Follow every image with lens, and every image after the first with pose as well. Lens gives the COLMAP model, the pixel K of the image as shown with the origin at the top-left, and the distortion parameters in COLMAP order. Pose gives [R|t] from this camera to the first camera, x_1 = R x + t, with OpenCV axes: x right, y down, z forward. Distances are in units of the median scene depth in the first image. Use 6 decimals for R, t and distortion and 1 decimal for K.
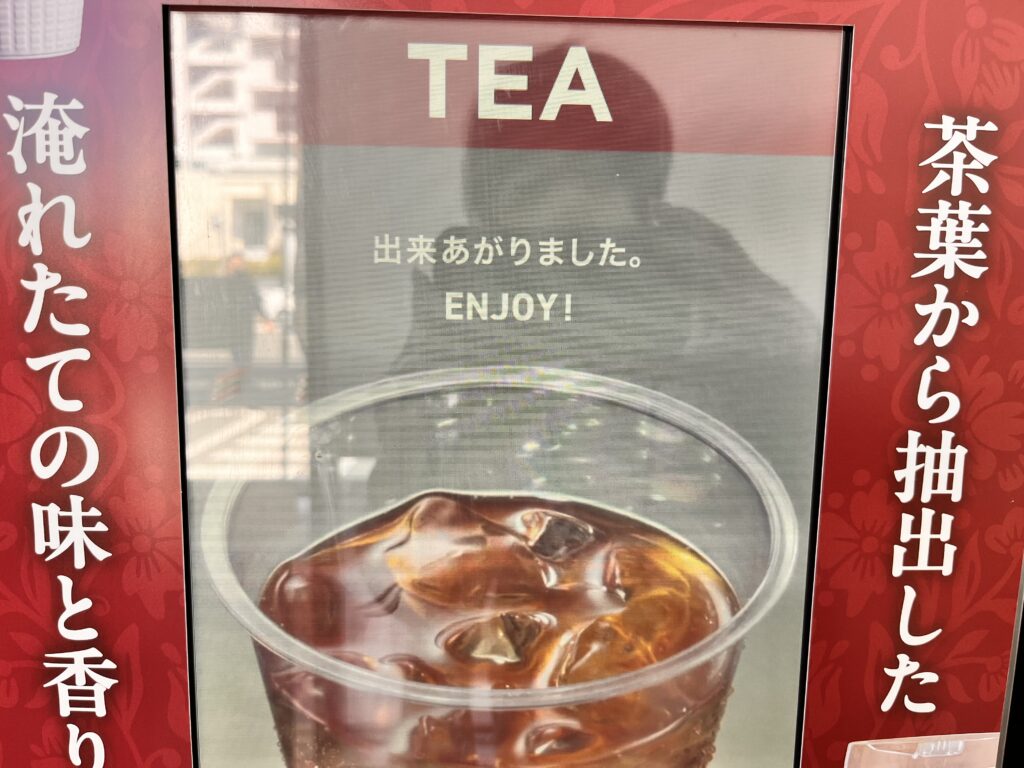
lens RADIAL K [[786.2, 0, 519.0], [0, 786.2, 388.0], [0, 0, 1]] dist [0.101892, -0.174478]
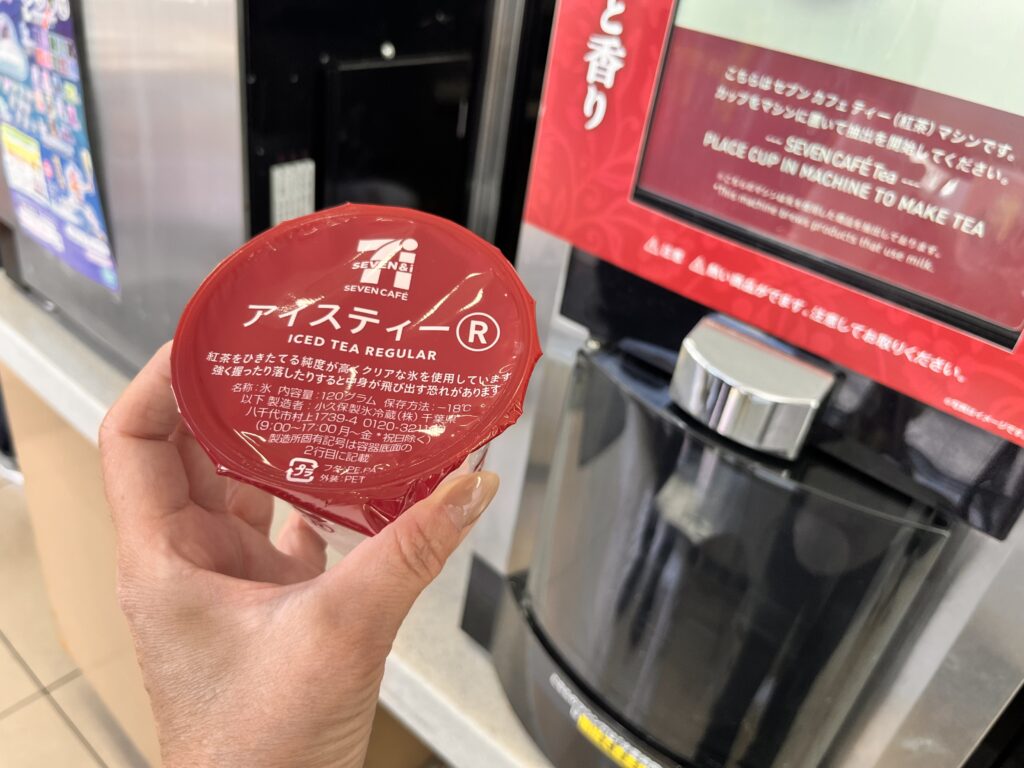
lens RADIAL K [[792.5, 0, 511.2], [0, 792.5, 380.4], [0, 0, 1]] dist [0.049864, -0.105771]
pose [[0.721297, 0.437068, -0.537310, 0.514763], [-0.223521, 0.881139, 0.416692, 0.315209], [0.655568, -0.180459, 0.733257, -0.489917]]
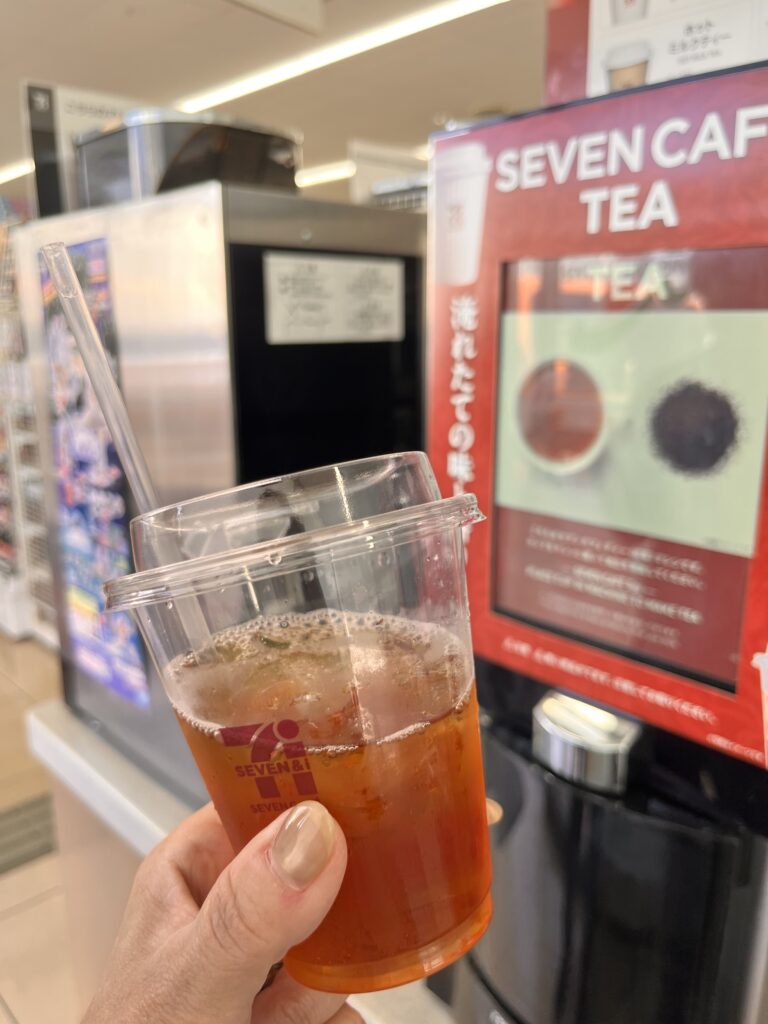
lens RADIAL K [[797.3, 0, 384.0], [0, 797.3, 512.0], [0, 0, 1]] dist [0.045785, -0.103852]
pose [[0.642108, 0.162656, -0.749160, 1.248138], [-0.092476, 0.986530, 0.134932, -0.001698], [0.761016, -0.017362, 0.648501, -0.878226]]
